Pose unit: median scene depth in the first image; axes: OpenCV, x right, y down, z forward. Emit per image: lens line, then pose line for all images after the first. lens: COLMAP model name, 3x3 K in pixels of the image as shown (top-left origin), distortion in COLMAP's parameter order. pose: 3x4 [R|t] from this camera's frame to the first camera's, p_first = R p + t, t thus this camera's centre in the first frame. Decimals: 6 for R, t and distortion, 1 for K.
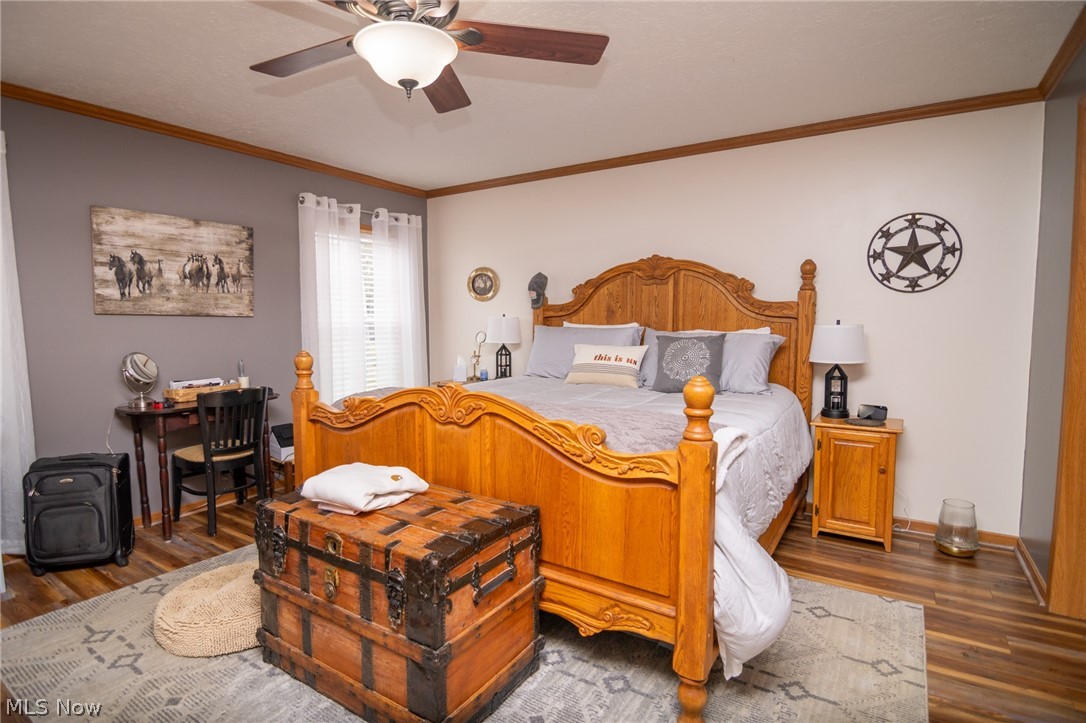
lens RADIAL K [[565.6, 0, 535.9], [0, 565.6, 369.3], [0, 0, 1]] dist [-0.014371, -0.006656]
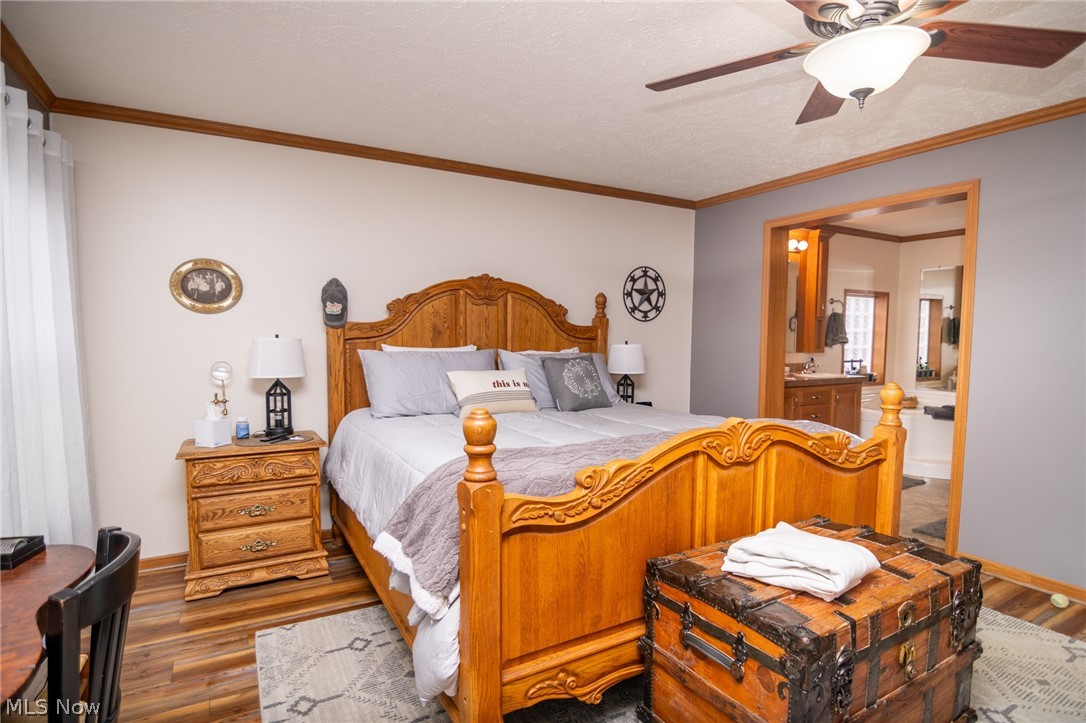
lens RADIAL K [[565.6, 0, 512.3], [0, 565.6, 382.0], [0, 0, 1]] dist [-0.014371, -0.006656]
pose [[0.440318, -0.072673, 0.894896, -0.817745], [0.077613, 0.996069, 0.042701, -0.073065], [-0.894481, 0.050654, 0.444227, 0.691261]]
